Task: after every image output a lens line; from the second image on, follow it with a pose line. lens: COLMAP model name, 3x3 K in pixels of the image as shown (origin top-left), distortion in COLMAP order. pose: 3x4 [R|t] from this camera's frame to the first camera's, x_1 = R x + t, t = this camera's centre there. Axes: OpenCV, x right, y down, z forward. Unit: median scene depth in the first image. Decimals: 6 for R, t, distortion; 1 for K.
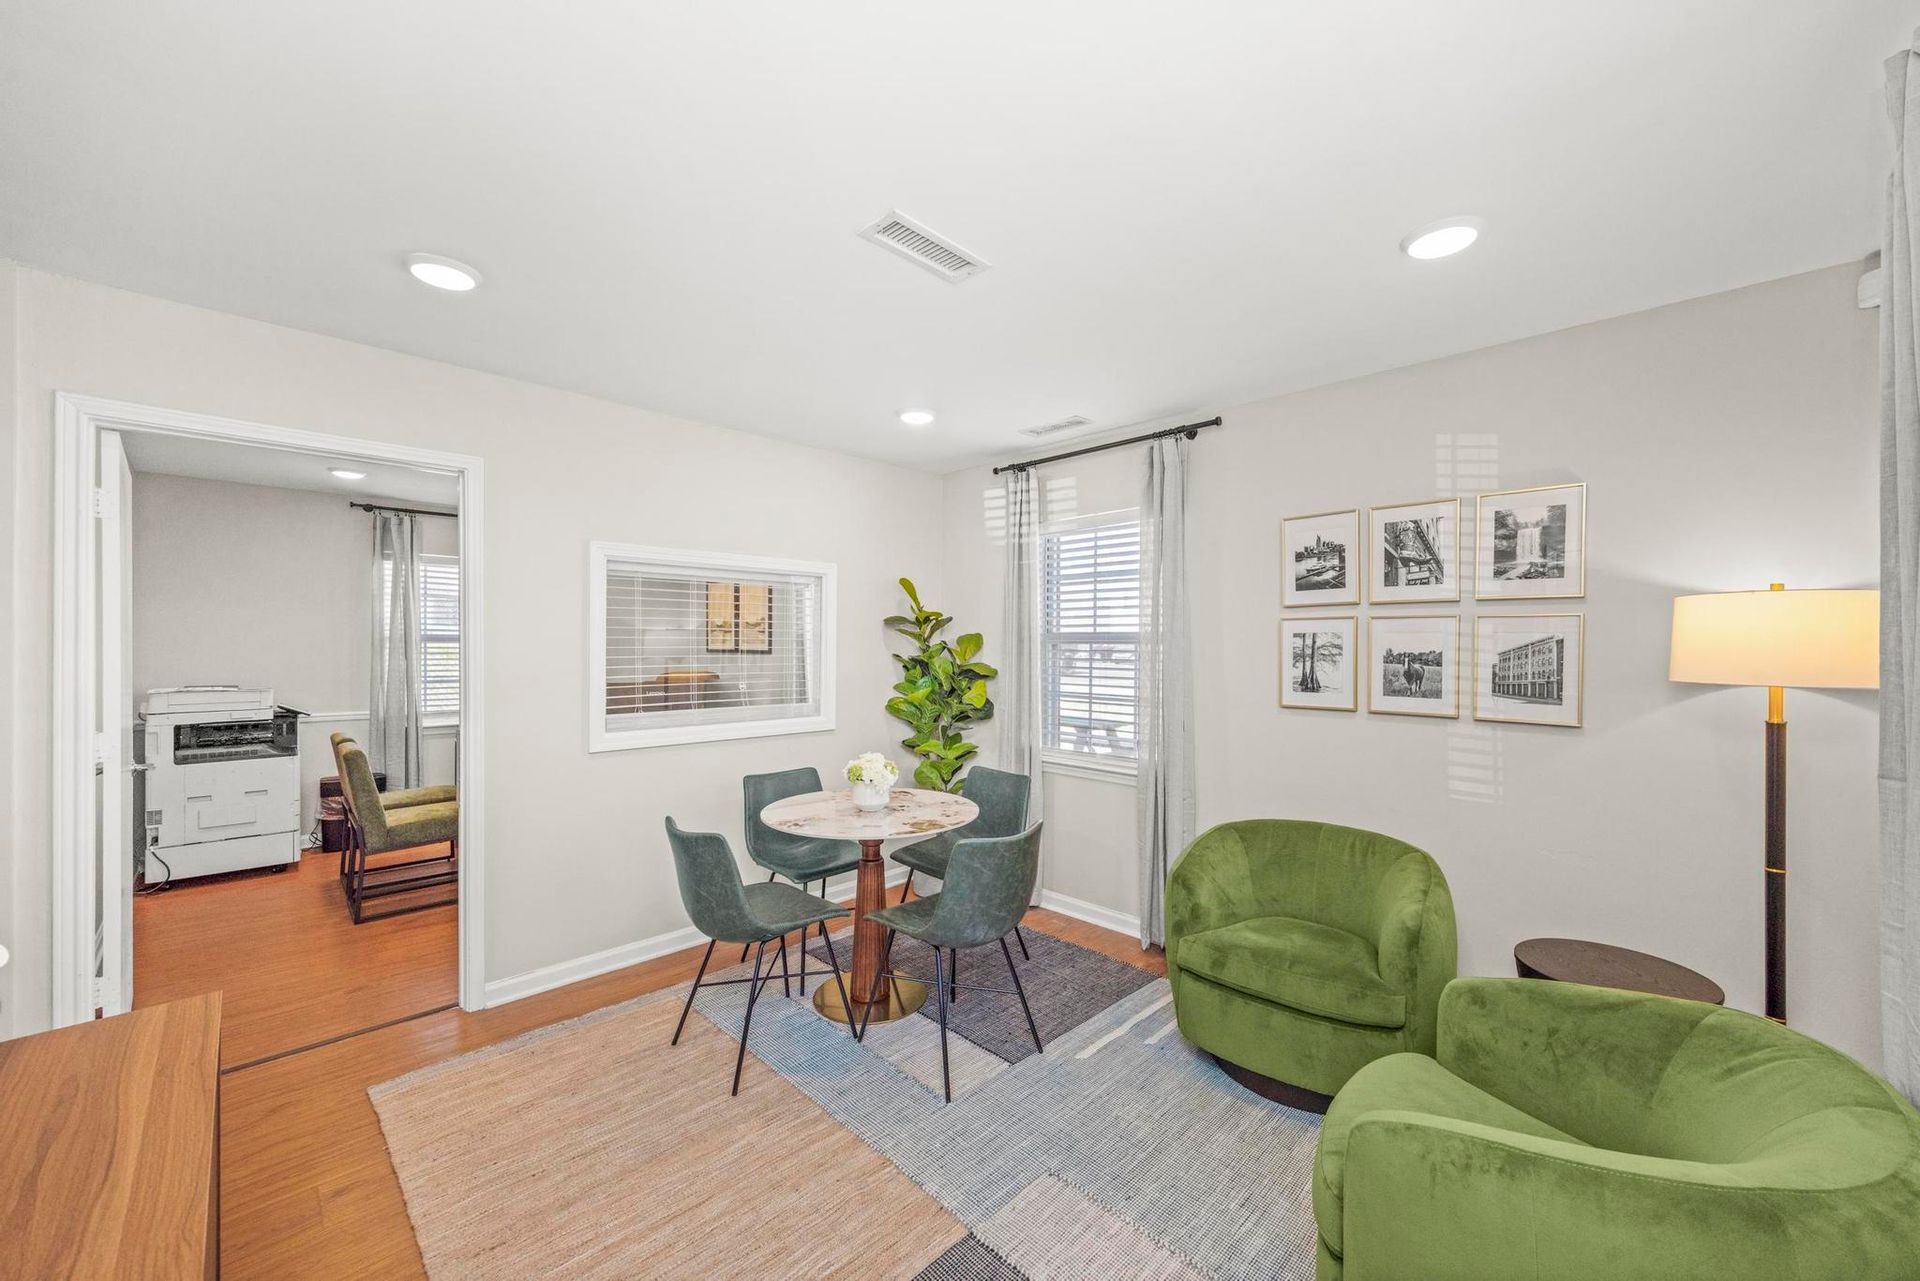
lens RADIAL K [[736.7, 0, 960.6], [0, 736.7, 634.2], [0, 0, 1]] dist [0.004284, -0.000327]
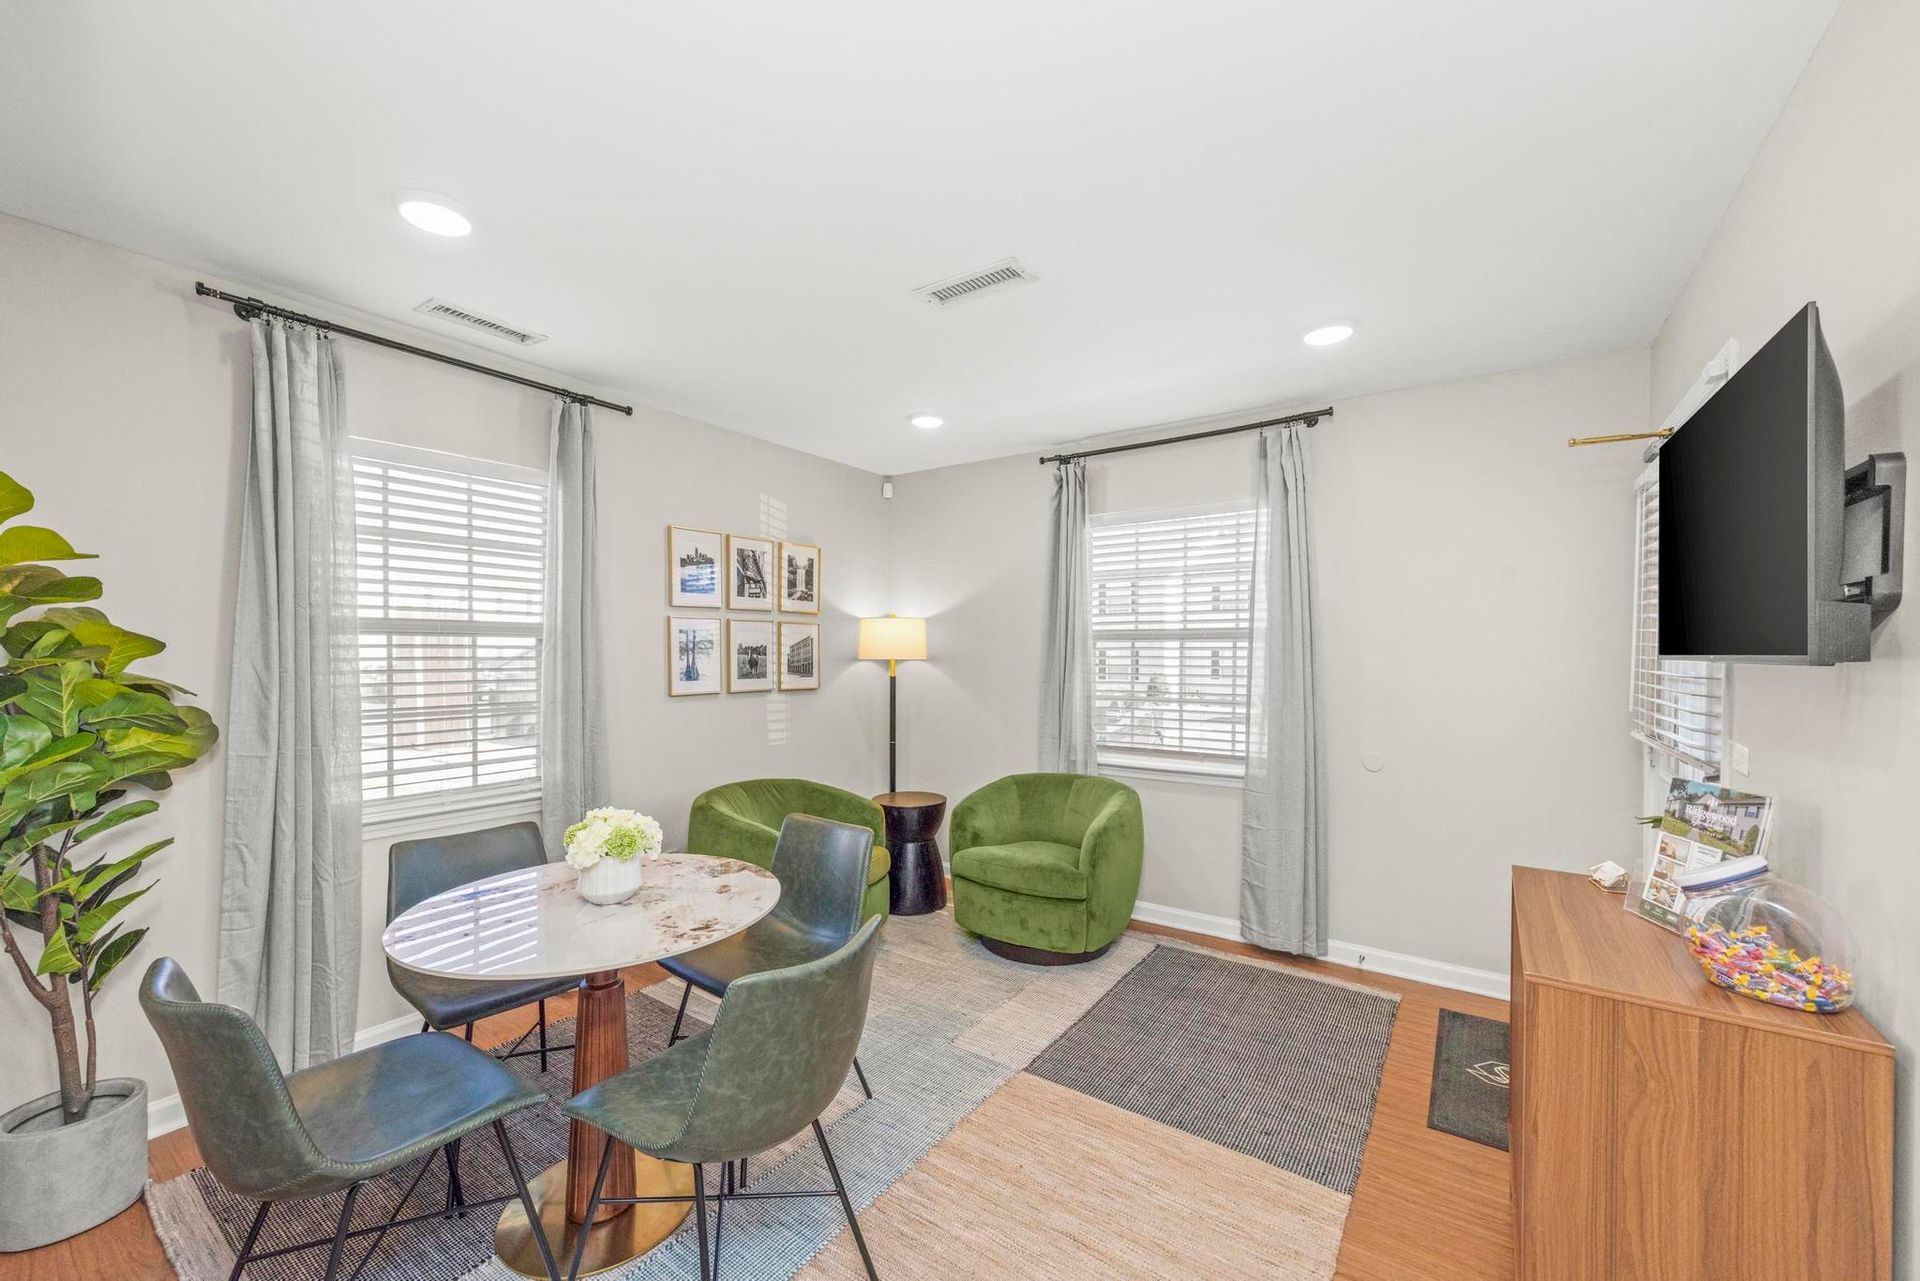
lens RADIAL K [[736.7, 0, 963.2], [0, 736.7, 655.7], [0, 0, 1]] dist [0.004284, -0.000327]
pose [[-0.183133, -0.012606, 0.983007, -0.818611], [-0.016436, 0.999817, 0.009760, 0.022755], [-0.982951, -0.014369, -0.183306, 0.866388]]
